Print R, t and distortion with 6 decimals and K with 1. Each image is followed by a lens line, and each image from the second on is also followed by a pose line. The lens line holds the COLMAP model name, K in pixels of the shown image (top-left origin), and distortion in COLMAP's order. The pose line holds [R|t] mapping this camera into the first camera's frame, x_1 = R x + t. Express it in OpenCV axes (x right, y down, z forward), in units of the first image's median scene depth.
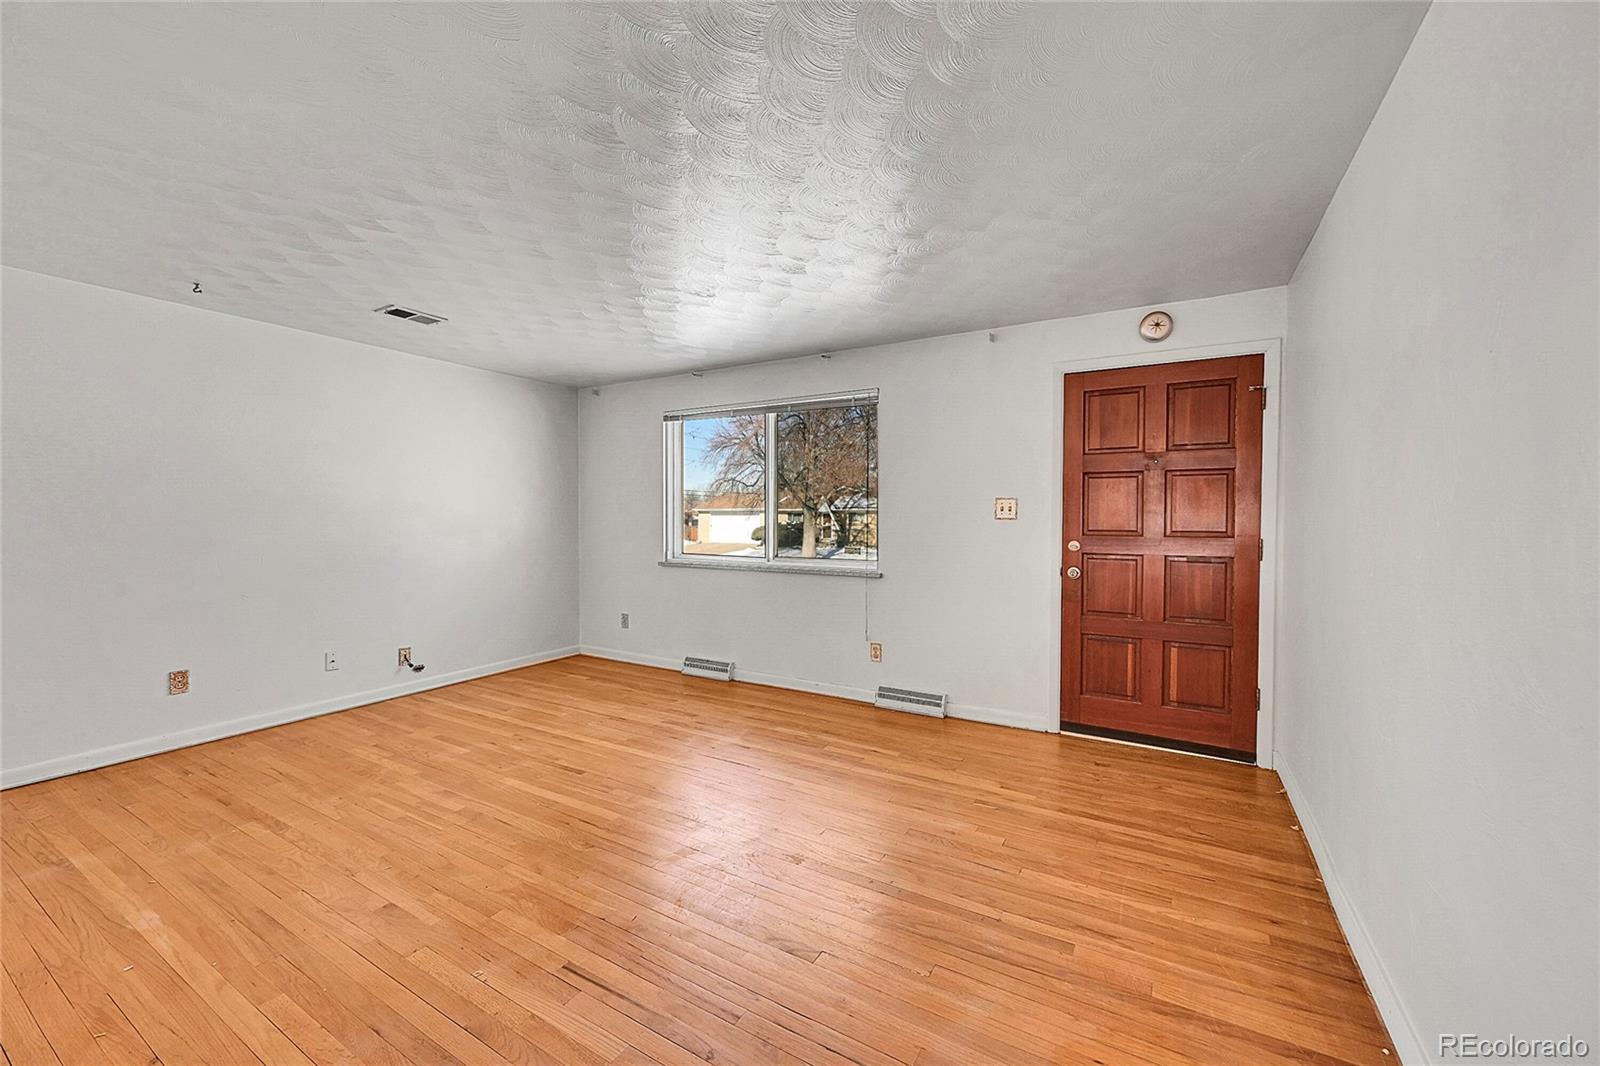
lens RADIAL K [[627.3, 0, 798.0], [0, 627.3, 529.3], [0, 0, 1]] dist [-0.003015, 0.000900]
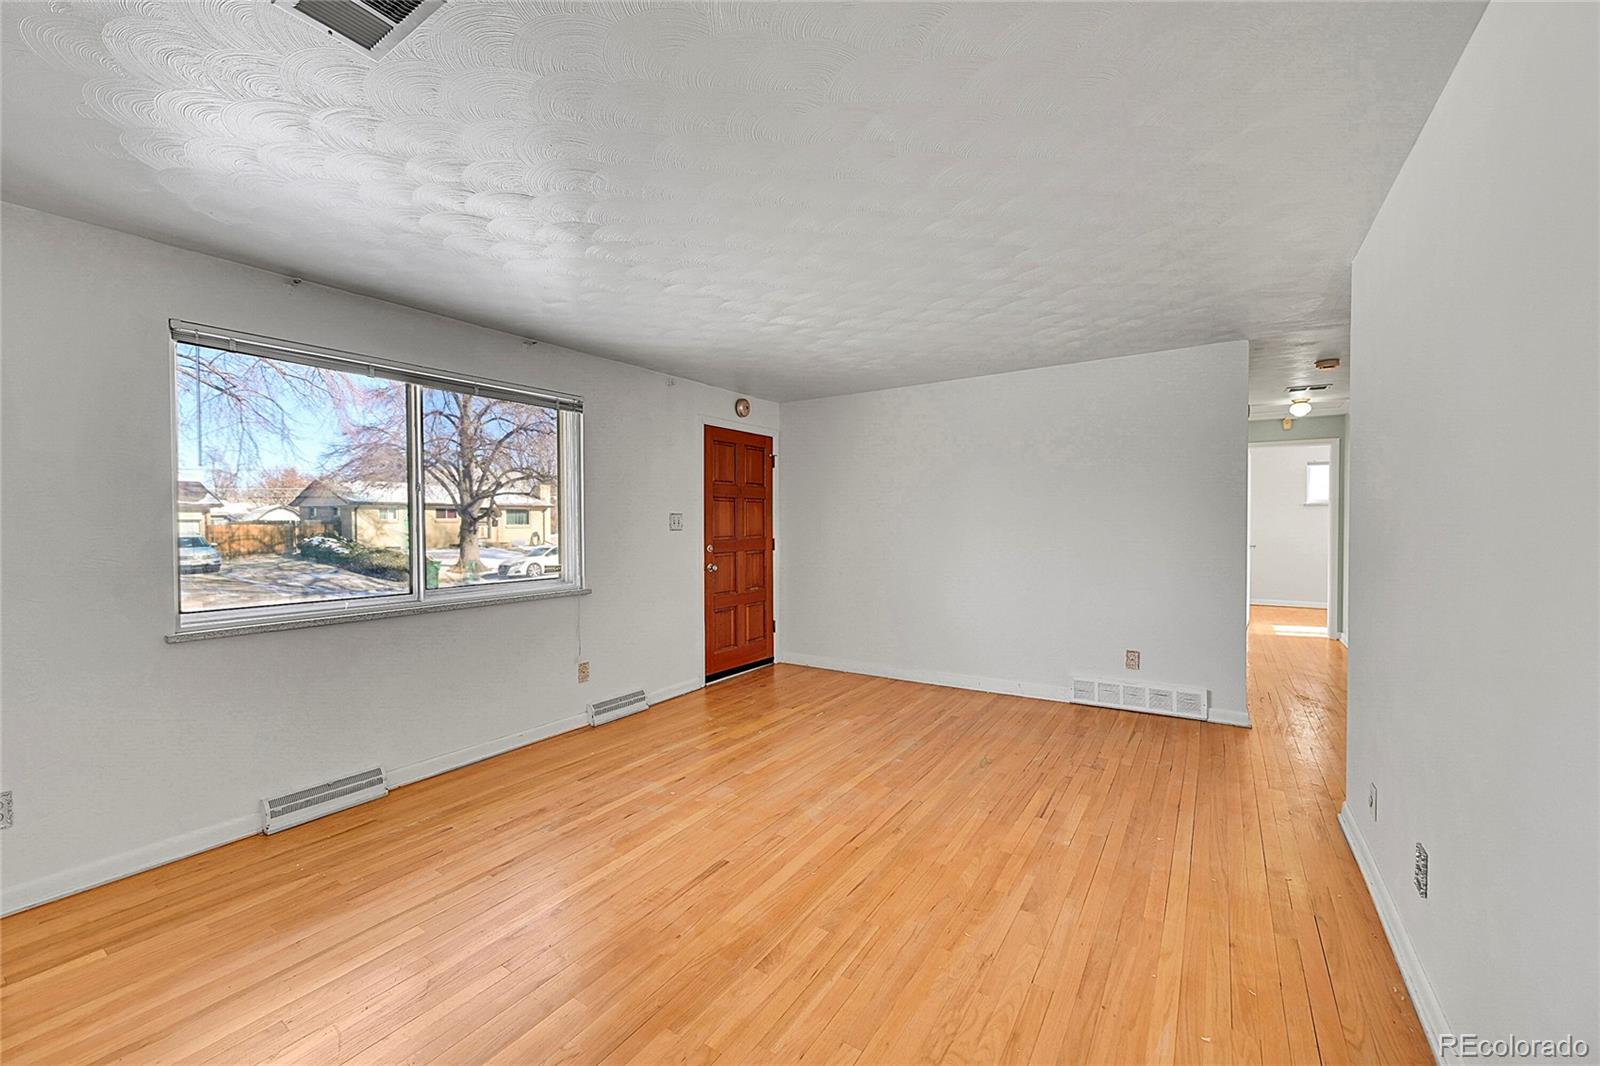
lens RADIAL K [[627.3, 0, 798.8], [0, 627.3, 528.1], [0, 0, 1]] dist [-0.003015, 0.000900]
pose [[0.056959, -0.015251, 0.998260, -1.016554], [0.025173, 0.999587, 0.013835, -0.035744], [-0.998059, 0.024341, 0.057320, 0.772515]]
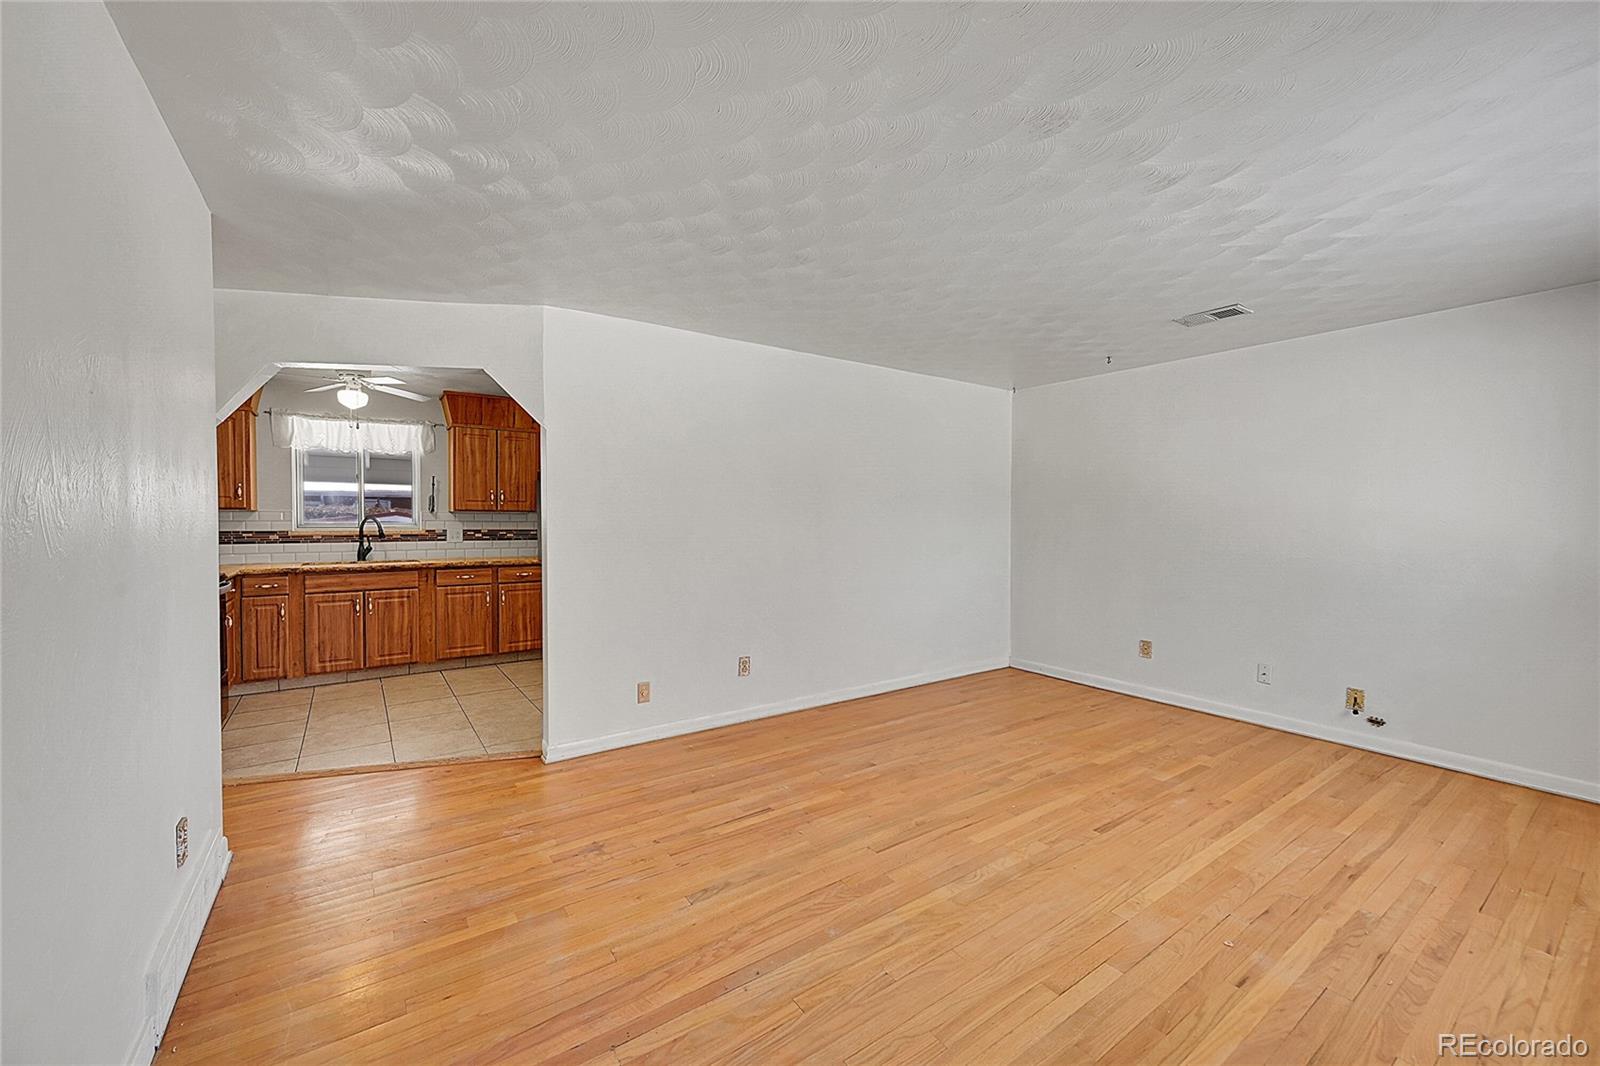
lens RADIAL K [[627.3, 0, 799.1], [0, 627.3, 528.9], [0, 0, 1]] dist [-0.003015, 0.000900]
pose [[-0.418658, 0.015046, -0.908019, 0.539436], [-0.021346, 0.999423, 0.026402, -0.032607], [0.907893, 0.030436, -0.418096, 0.884437]]
